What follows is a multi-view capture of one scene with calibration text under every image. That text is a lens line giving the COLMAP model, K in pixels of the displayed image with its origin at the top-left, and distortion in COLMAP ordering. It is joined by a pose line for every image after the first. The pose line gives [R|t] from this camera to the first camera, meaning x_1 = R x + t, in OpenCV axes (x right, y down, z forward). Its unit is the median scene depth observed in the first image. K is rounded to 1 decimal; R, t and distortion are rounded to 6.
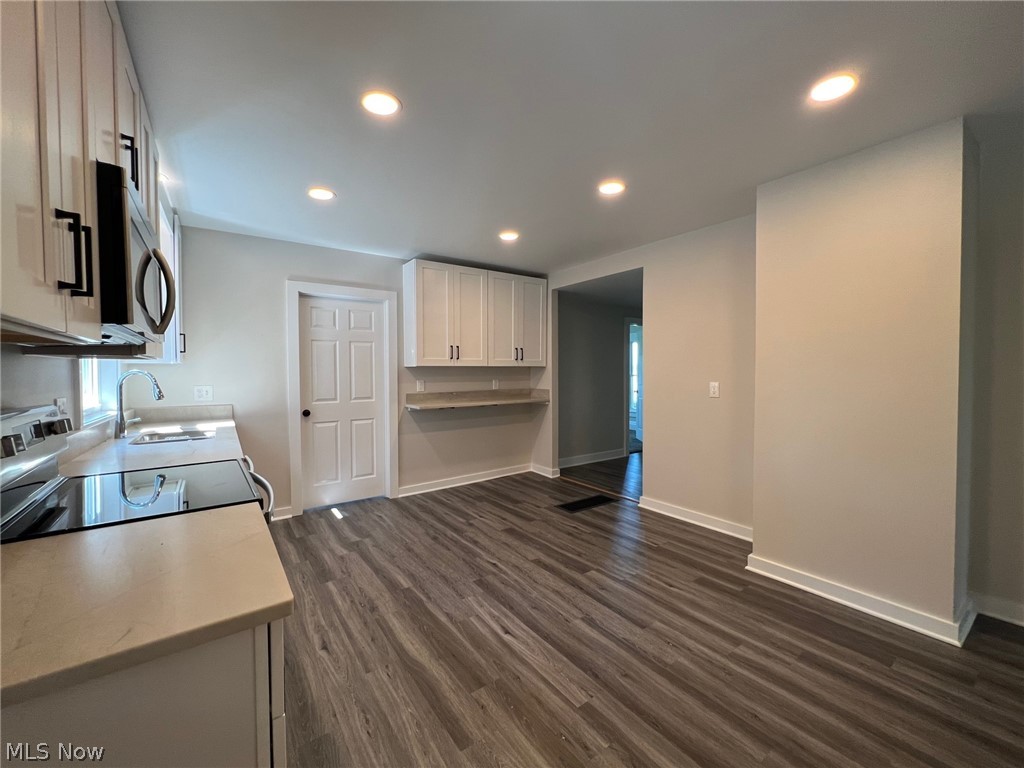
lens RADIAL K [[408.7, 0, 509.6], [0, 408.7, 382.7], [0, 0, 1]] dist [-0.001568, 0.000080]
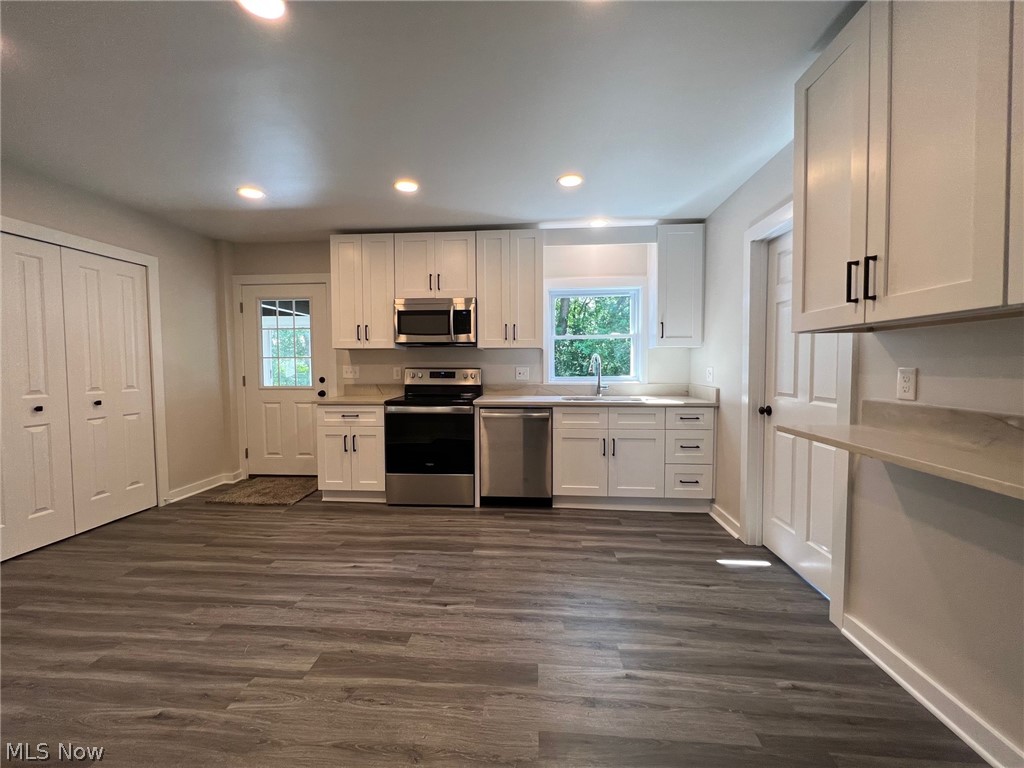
lens RADIAL K [[408.7, 0, 508.4], [0, 408.7, 380.6], [0, 0, 1]] dist [-0.001568, 0.000080]
pose [[-0.643357, 0.037871, -0.764629, 0.507669], [-0.013823, 0.998038, 0.061063, -0.020994], [0.765442, 0.049855, -0.641571, 1.752752]]
